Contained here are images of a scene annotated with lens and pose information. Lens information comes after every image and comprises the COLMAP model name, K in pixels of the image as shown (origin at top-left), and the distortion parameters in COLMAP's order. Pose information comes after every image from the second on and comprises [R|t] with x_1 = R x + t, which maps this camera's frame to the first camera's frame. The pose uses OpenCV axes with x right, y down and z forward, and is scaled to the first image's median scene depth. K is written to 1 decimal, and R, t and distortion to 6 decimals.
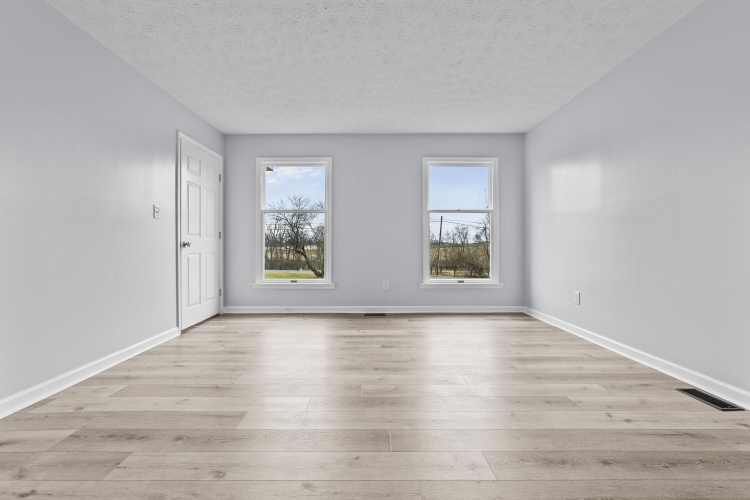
lens RADIAL K [[339.3, 0, 375.1], [0, 339.3, 250.8], [0, 0, 1]] dist [-0.007711, 0.003587]
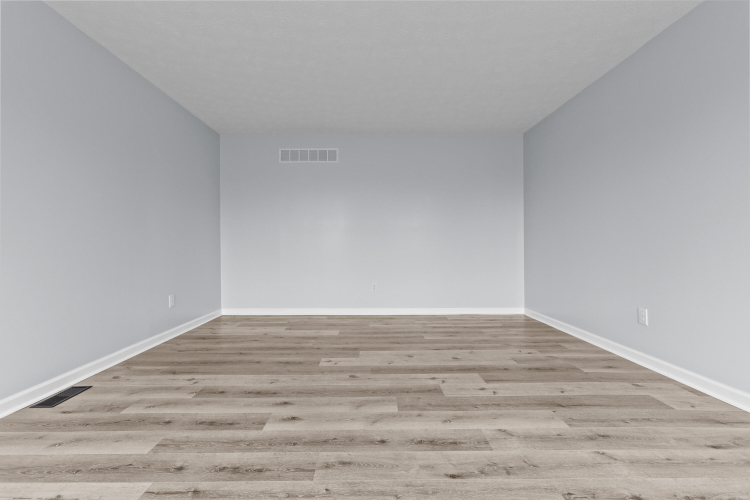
lens RADIAL K [[339.3, 0, 375.4], [0, 339.3, 249.1], [0, 0, 1]] dist [-0.007711, 0.003587]
pose [[-0.999965, 0.007321, -0.004126, 0.021474], [0.007254, 0.999846, 0.015980, -0.024735], [0.004242, 0.015950, -0.999864, 2.028011]]
